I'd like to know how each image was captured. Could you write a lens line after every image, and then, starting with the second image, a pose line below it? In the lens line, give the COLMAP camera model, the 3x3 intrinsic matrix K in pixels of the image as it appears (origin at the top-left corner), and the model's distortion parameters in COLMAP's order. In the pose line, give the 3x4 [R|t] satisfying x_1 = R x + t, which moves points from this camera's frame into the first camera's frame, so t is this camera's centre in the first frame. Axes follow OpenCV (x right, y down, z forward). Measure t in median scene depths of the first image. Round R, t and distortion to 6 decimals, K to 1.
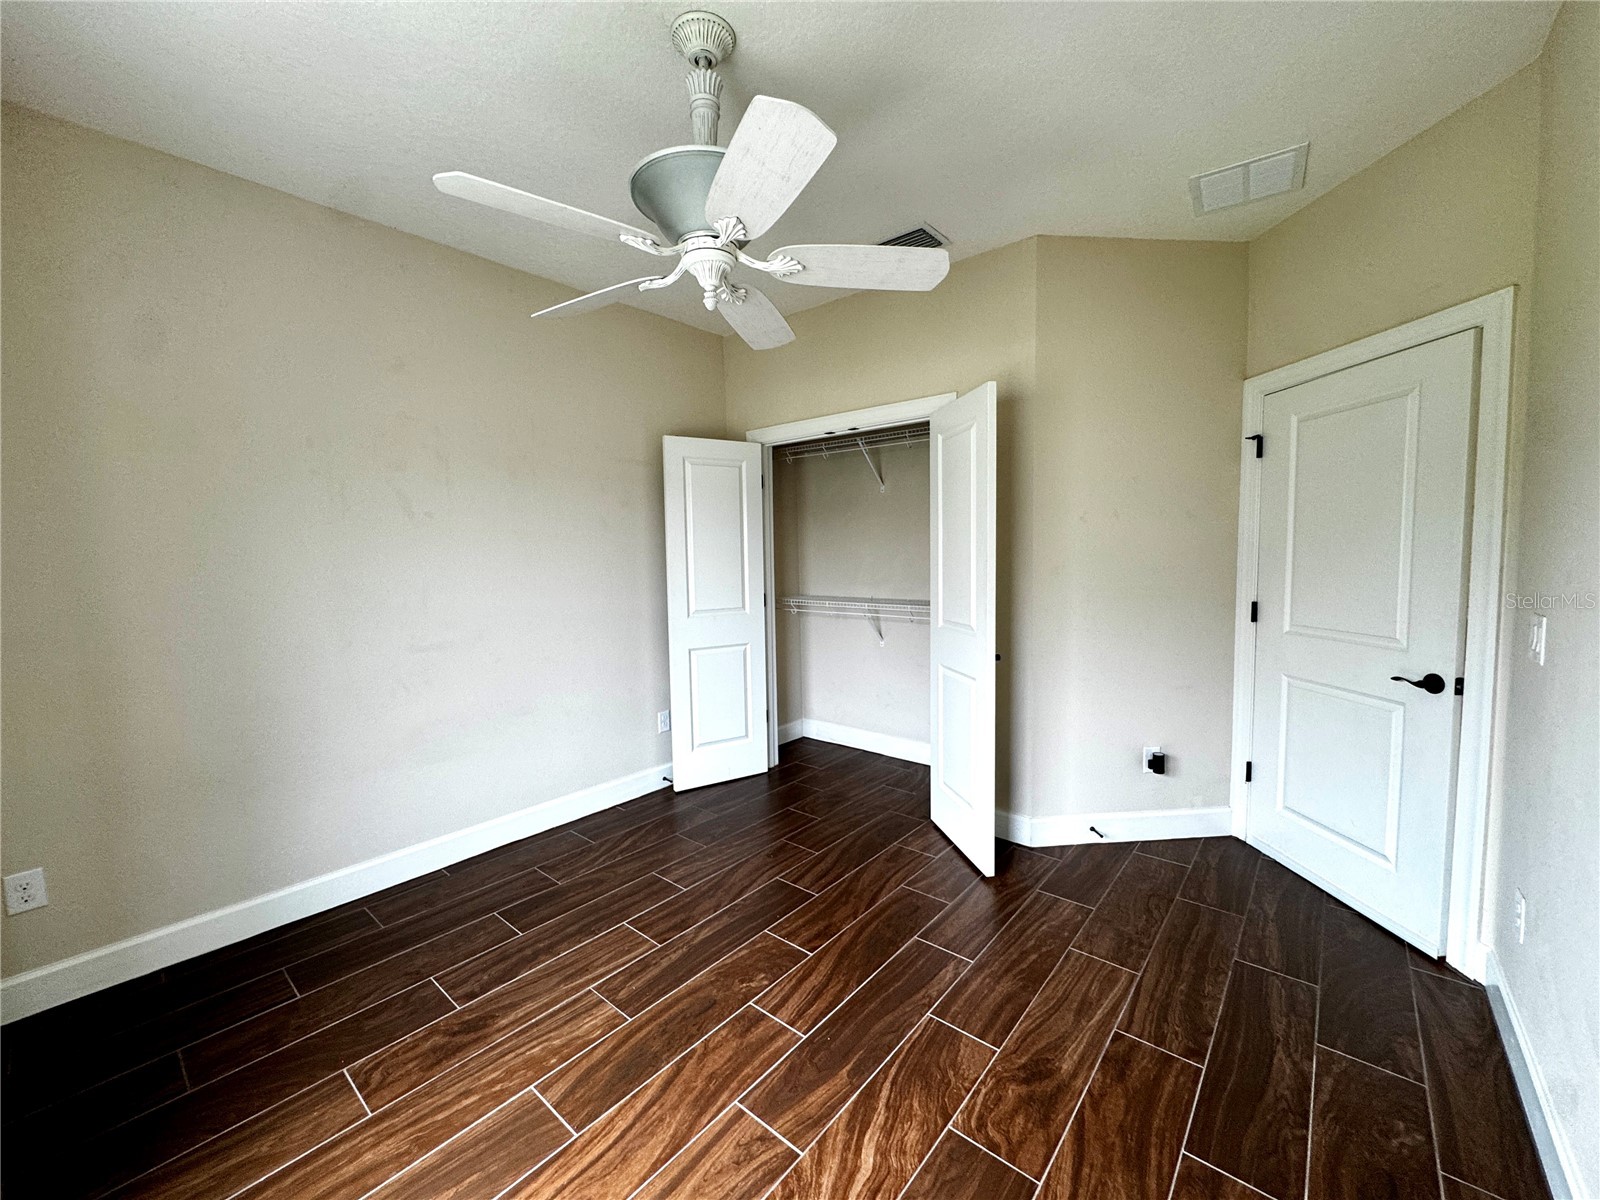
lens RADIAL K [[640.5, 0, 802.6], [0, 640.5, 599.2], [0, 0, 1]] dist [-0.003128, 0.000138]
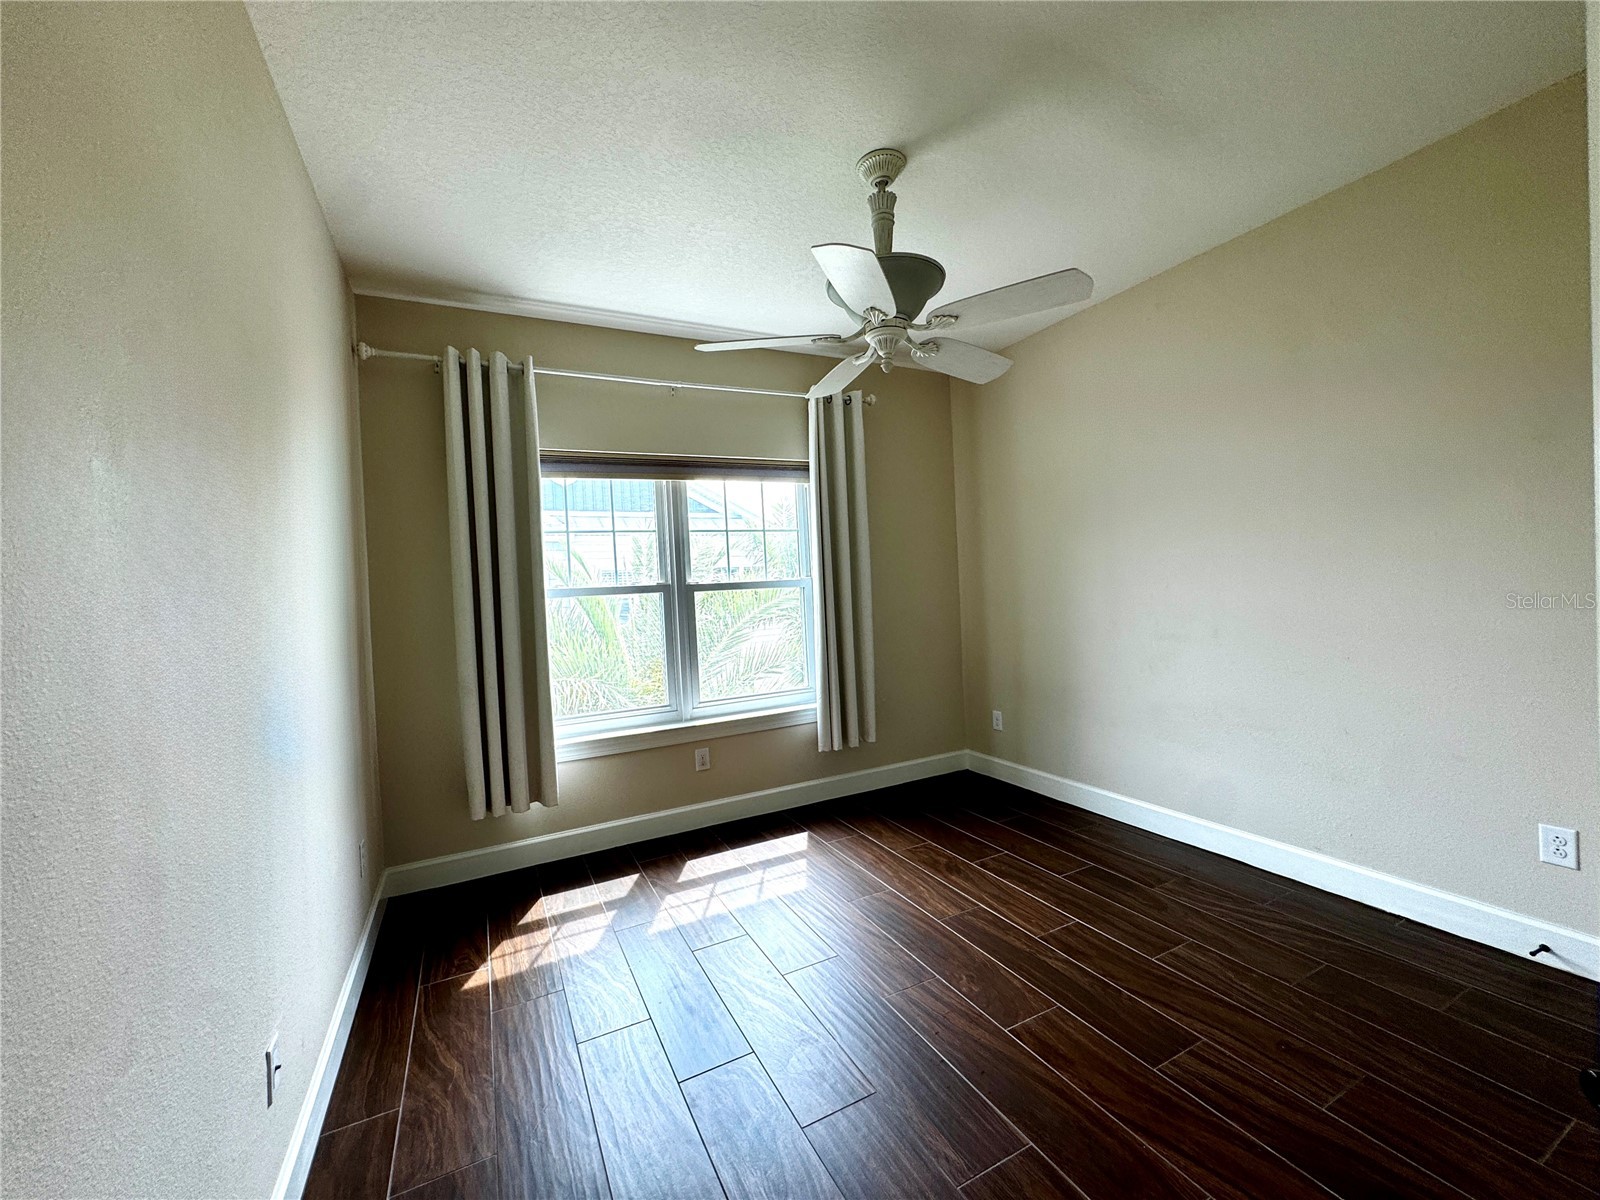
lens RADIAL K [[640.5, 0, 803.6], [0, 640.5, 596.2], [0, 0, 1]] dist [-0.003128, 0.000138]
pose [[-0.383304, 0.051184, -0.922203, 0.955103], [-0.014469, 0.998008, 0.061405, -0.081035], [0.923509, 0.036880, -0.381800, 1.145463]]
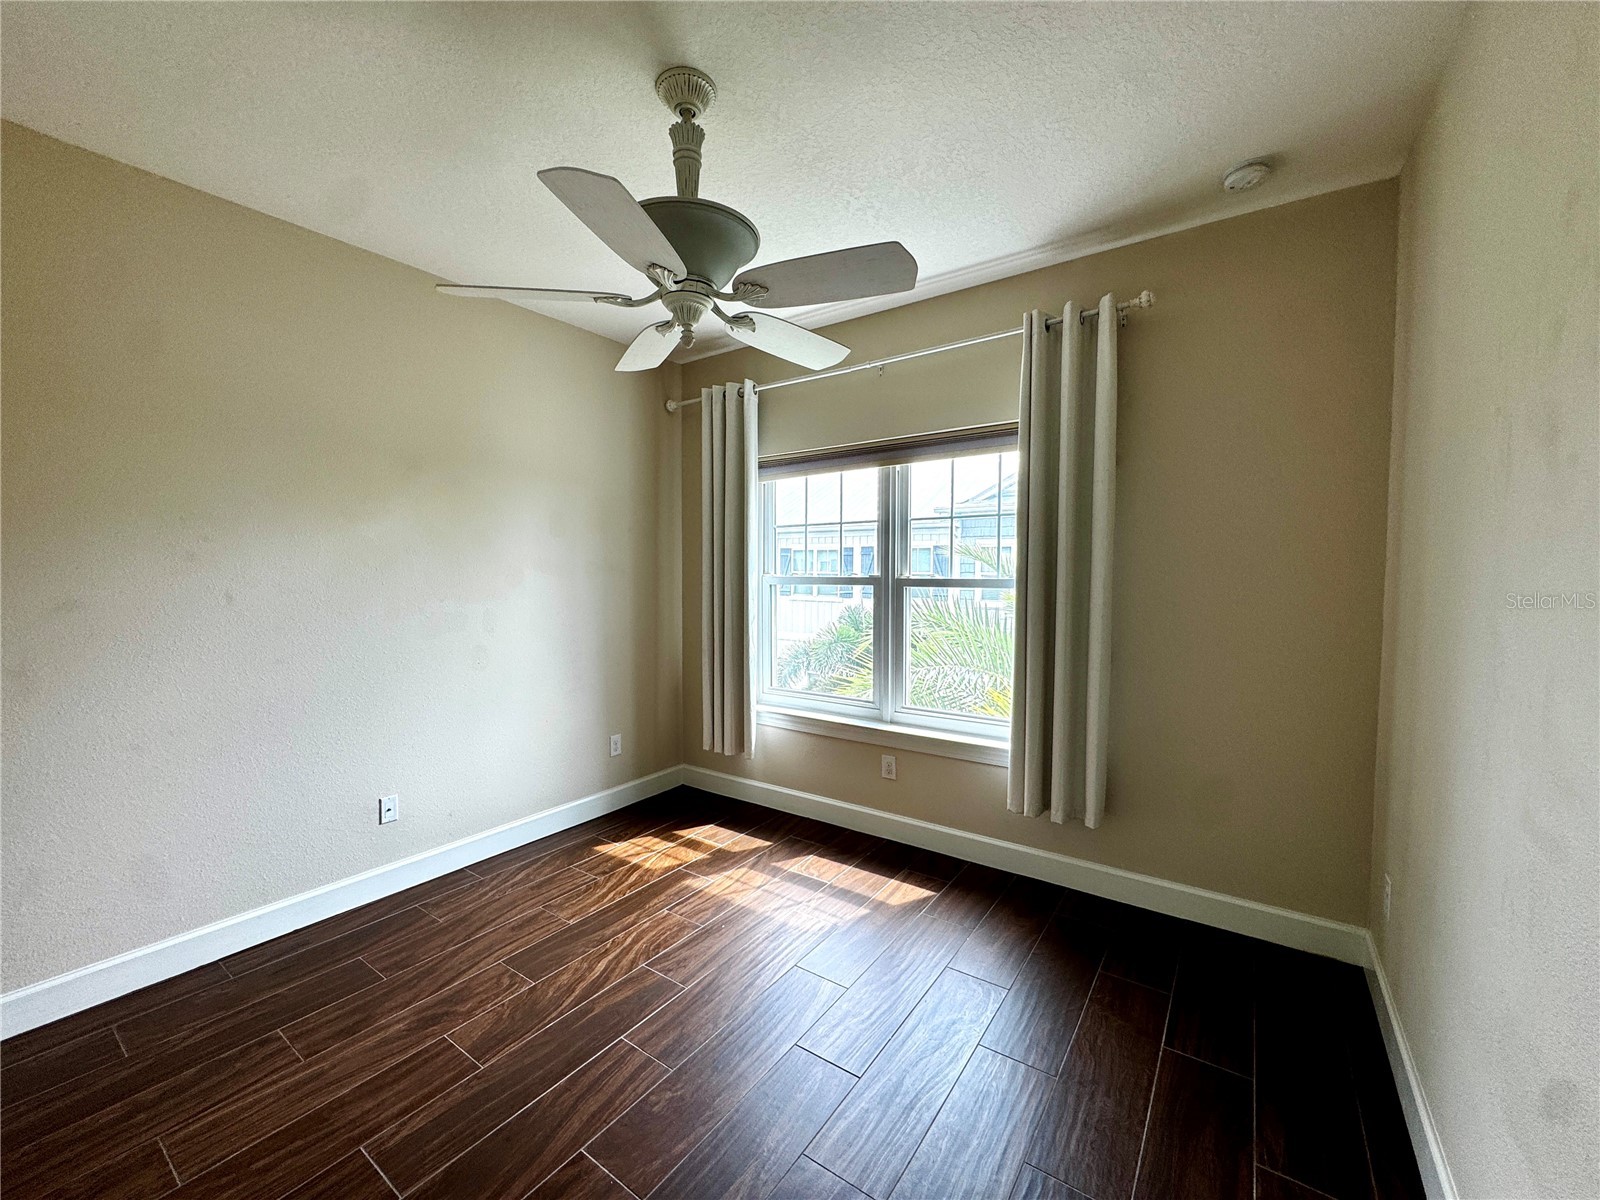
lens RADIAL K [[640.5, 0, 801.6], [0, 640.5, 600.1], [0, 0, 1]] dist [-0.003128, 0.000138]
pose [[-0.996078, 0.019431, -0.086324, -0.193315], [0.009346, 0.993236, 0.115736, -0.137329], [0.087989, 0.114475, -0.989522, 1.788720]]
